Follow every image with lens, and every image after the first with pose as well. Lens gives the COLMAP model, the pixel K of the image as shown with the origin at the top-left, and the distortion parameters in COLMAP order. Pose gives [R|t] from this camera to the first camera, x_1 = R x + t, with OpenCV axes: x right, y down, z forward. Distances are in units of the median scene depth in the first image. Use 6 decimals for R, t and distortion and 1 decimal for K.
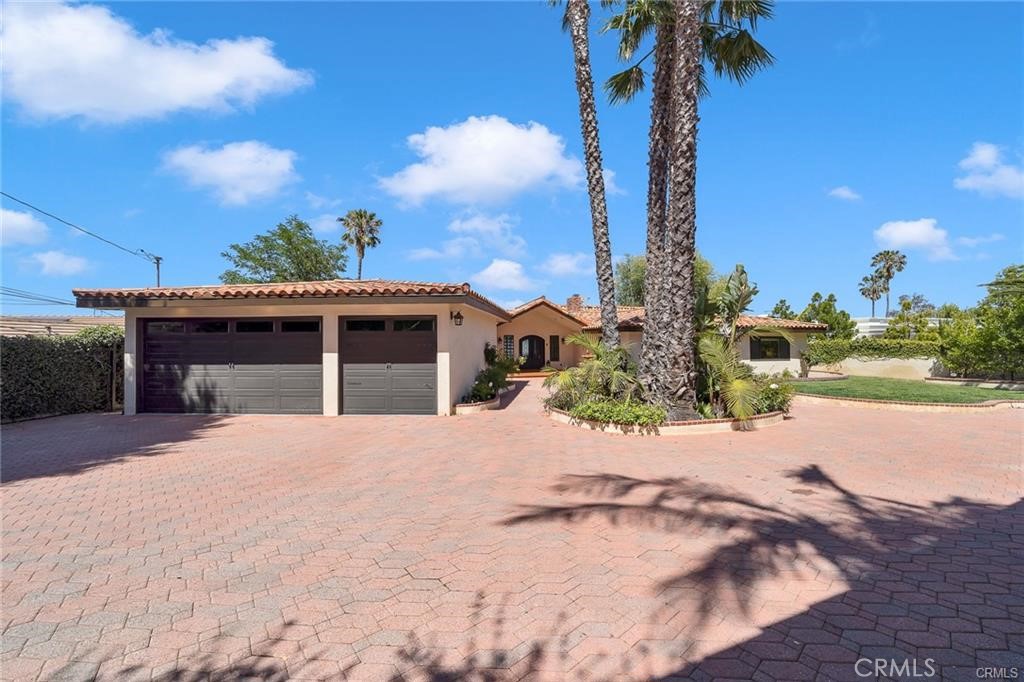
lens RADIAL K [[393.7, 0, 512.0], [0, 393.7, 341.0], [0, 0, 1]] dist [-0.000398, -0.000071]
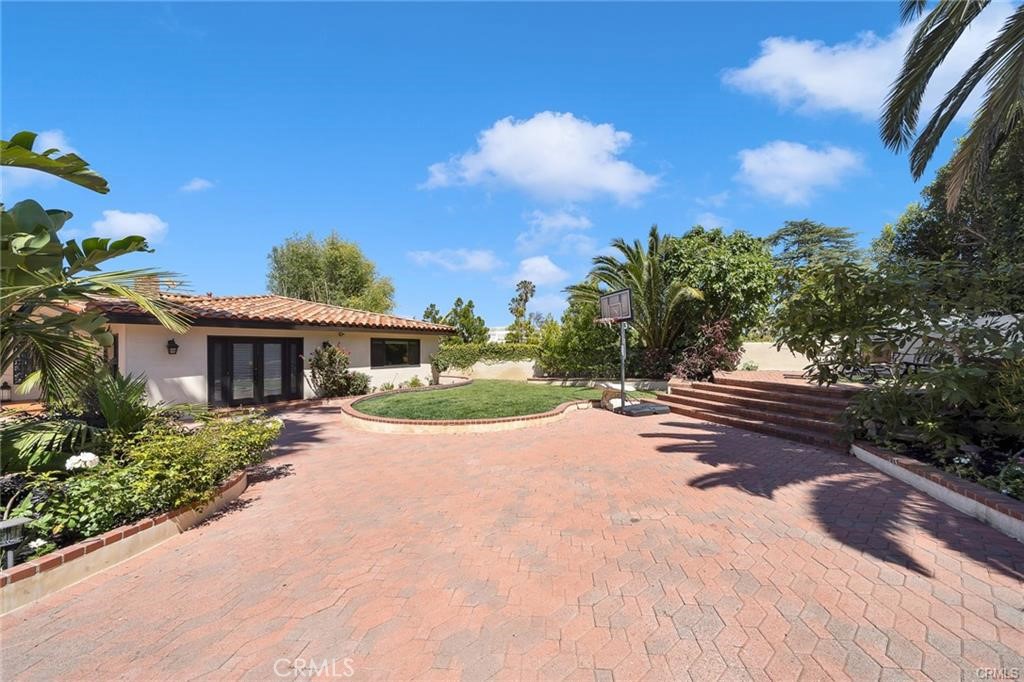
lens RADIAL K [[345.2, 0, 512.0], [0, 345.2, 341.0], [0, 0, 1]] dist [0.000128, 0.000022]
pose [[0.770378, 0.010686, 0.637497, 0.371953], [0.007265, 0.999648, -0.025536, 0.013683], [-0.637546, 0.024303, 0.770029, 0.273579]]
